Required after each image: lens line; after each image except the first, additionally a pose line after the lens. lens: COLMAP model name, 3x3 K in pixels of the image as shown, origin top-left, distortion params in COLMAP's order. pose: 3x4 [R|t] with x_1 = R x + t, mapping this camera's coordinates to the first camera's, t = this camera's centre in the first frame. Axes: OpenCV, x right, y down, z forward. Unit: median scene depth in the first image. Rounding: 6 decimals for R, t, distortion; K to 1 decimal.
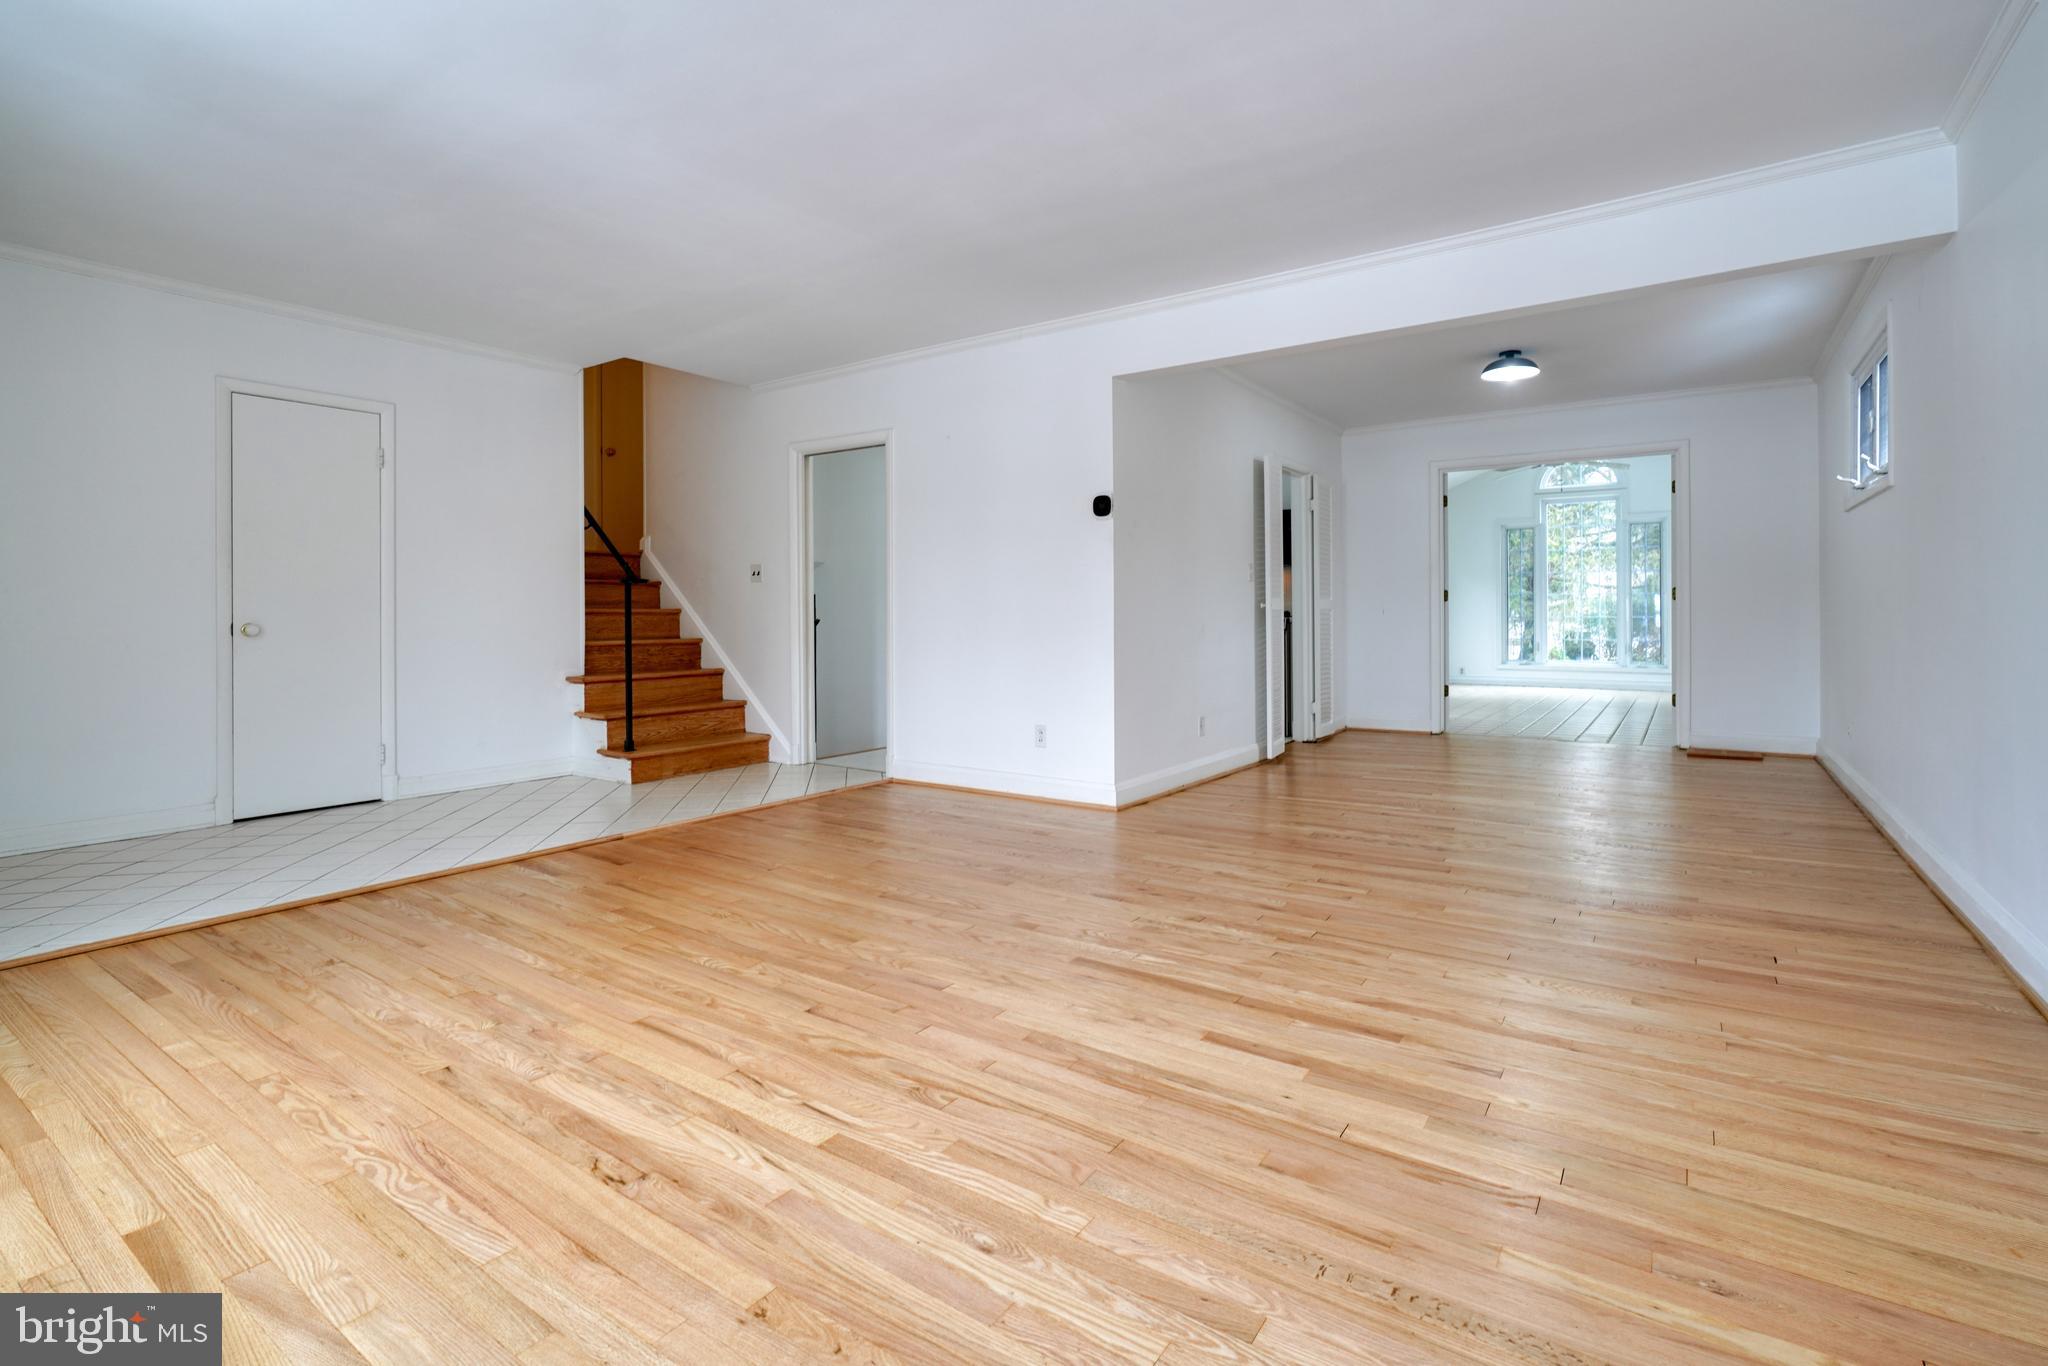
lens RADIAL K [[937.8, 0, 1009.5], [0, 937.8, 617.3], [0, 0, 1]] dist [-0.017487, 0.008019]
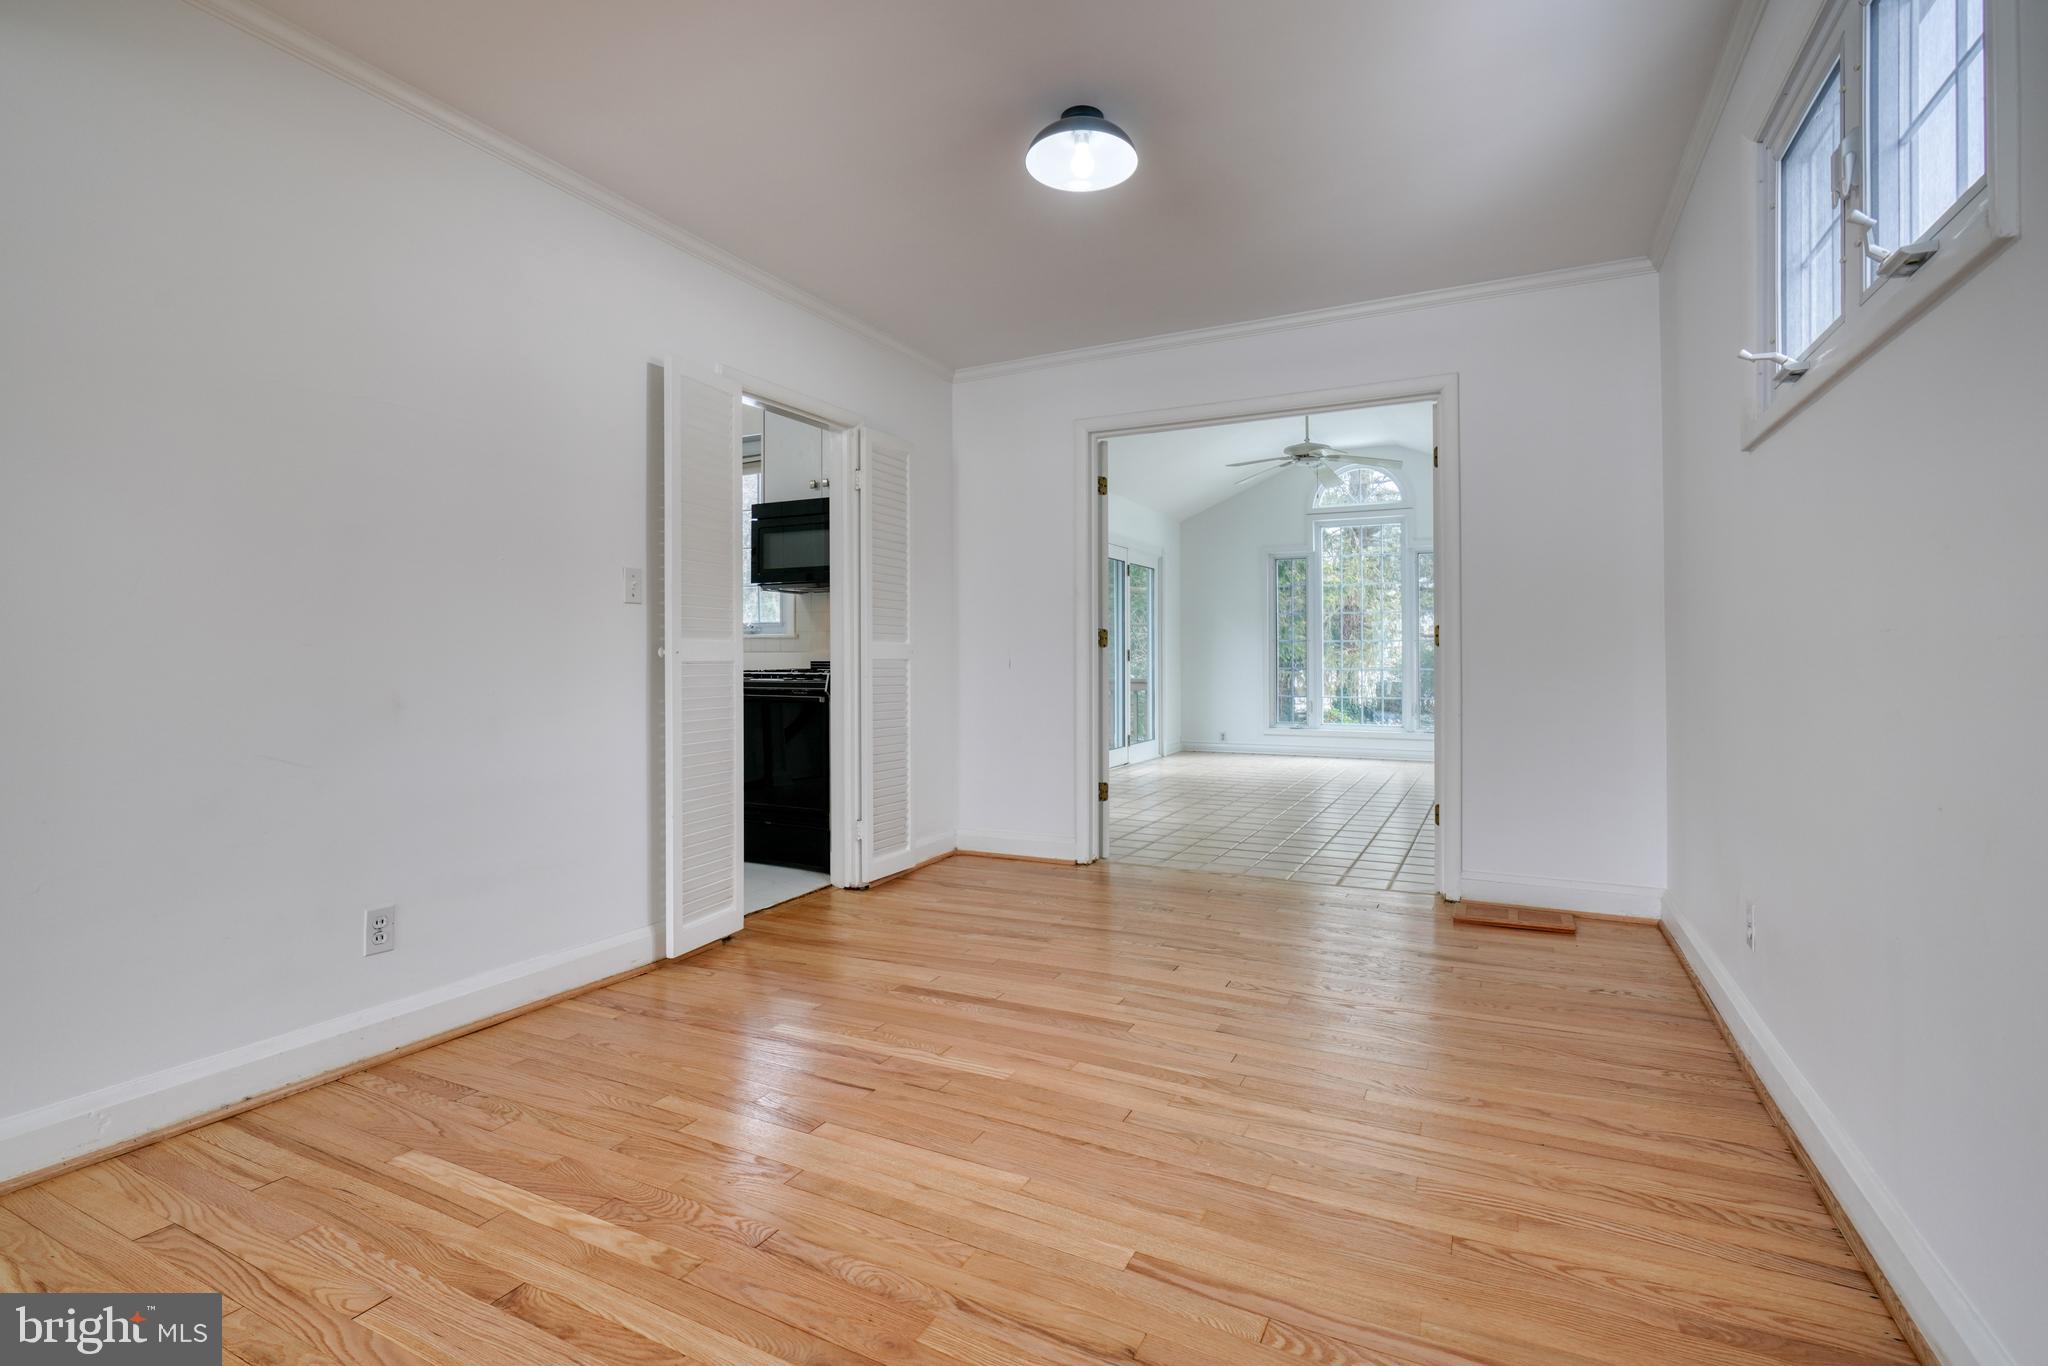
lens RADIAL K [[930.2, 0, 994.7], [0, 930.2, 659.8], [0, 0, 1]] dist [-0.019386, 0.006671]
pose [[0.992011, 0.002599, 0.126122, 0.422999], [-0.001869, 0.999981, -0.005906, -0.006927], [-0.126135, 0.005623, 0.991997, 0.529724]]
